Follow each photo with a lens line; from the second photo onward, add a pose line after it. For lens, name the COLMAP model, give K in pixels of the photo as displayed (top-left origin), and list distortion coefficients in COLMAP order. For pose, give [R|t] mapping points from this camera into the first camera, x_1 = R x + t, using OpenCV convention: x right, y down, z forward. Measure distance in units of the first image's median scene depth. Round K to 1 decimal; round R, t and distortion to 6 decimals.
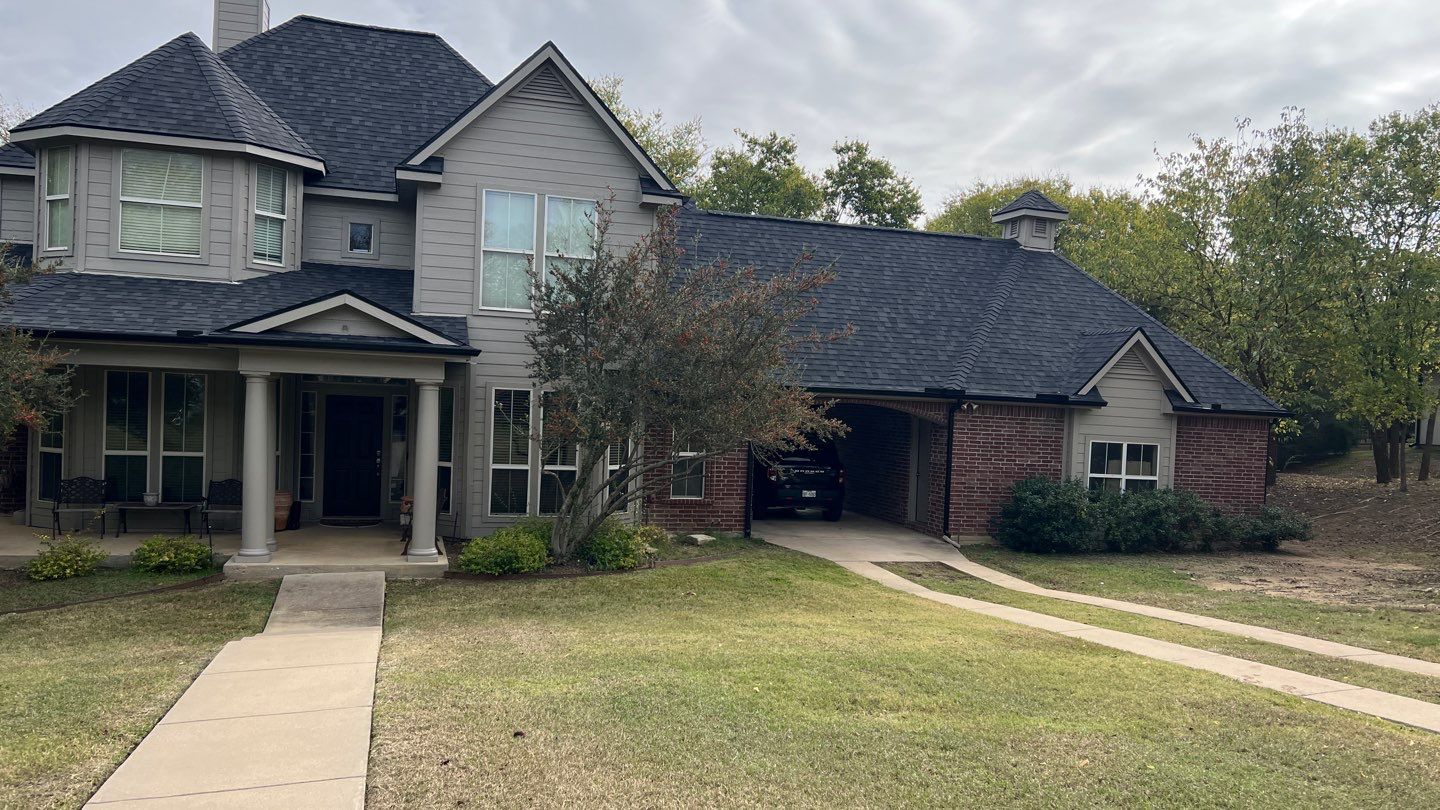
lens RADIAL K [[1057.8, 0, 723.9], [0, 1057.8, 411.0], [0, 0, 1]] dist [0.079366, -0.114369]
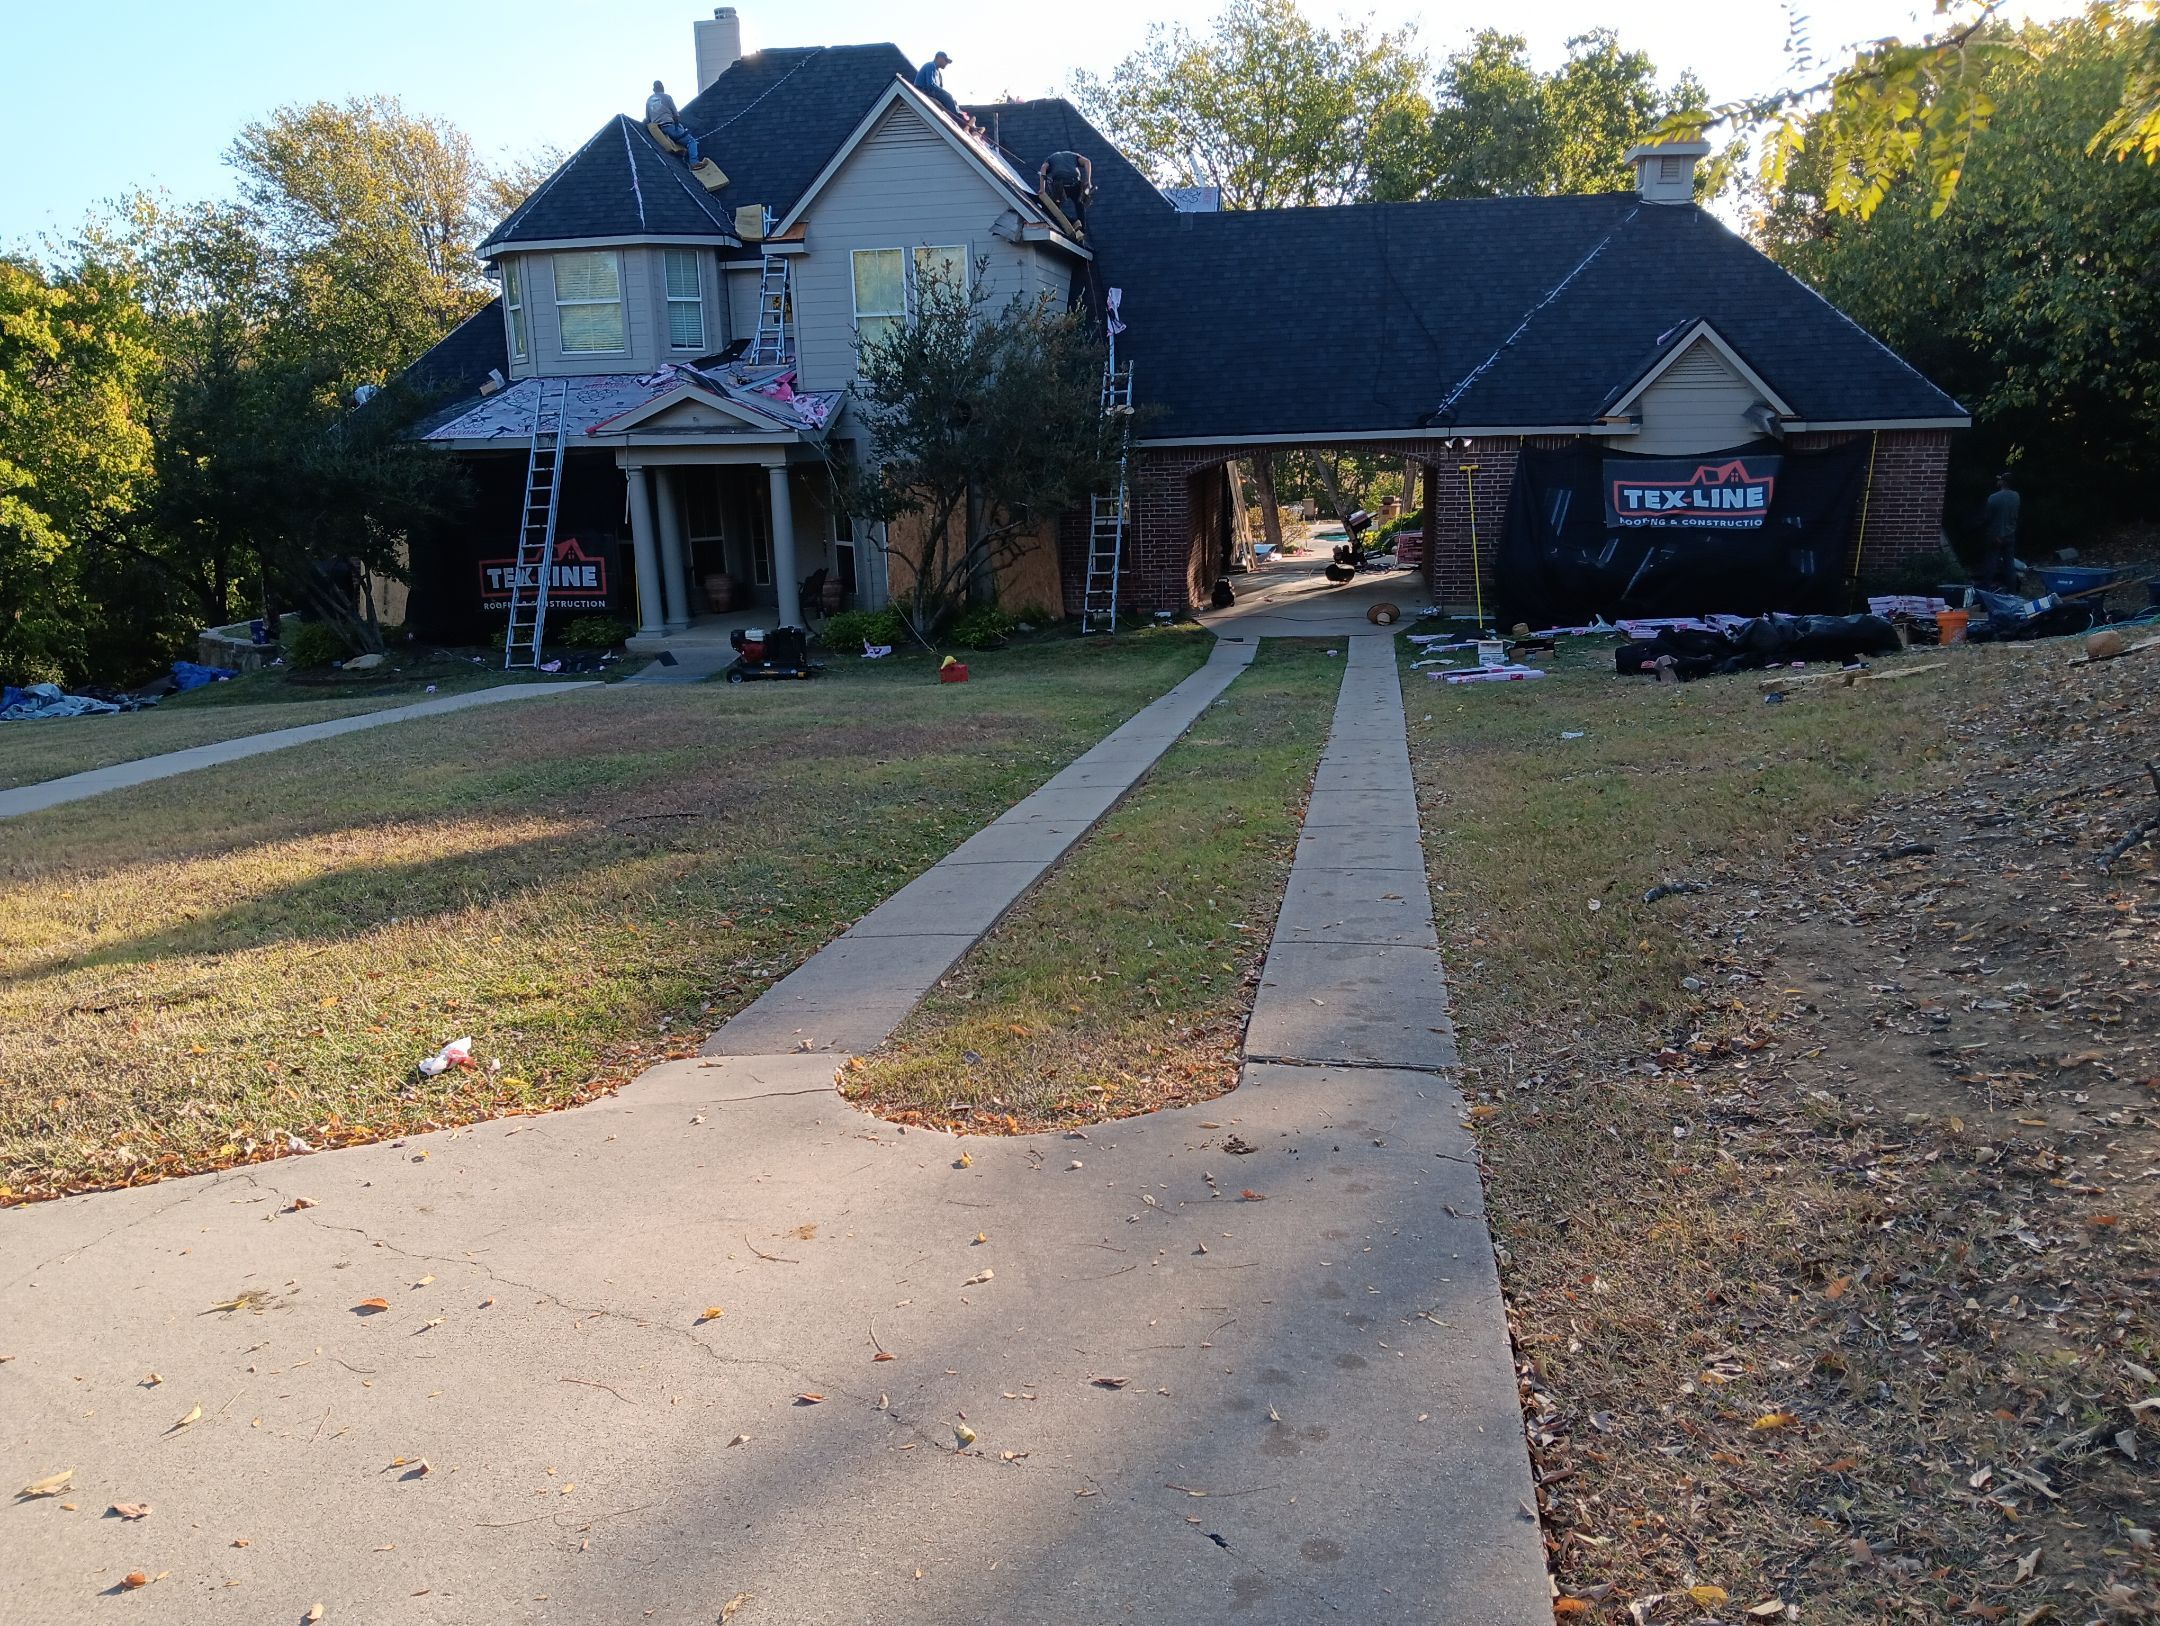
lens RADIAL K [[1594.2, 0, 1113.9], [0, 1594.2, 787.8], [0, 0, 1]] dist [-0.000393, -0.000728]
pose [[0.905994, 0.023210, -0.422653, 0.606012], [0.068159, 0.977467, 0.199783, -0.006987], [0.417766, -0.209810, 0.883997, -0.263409]]
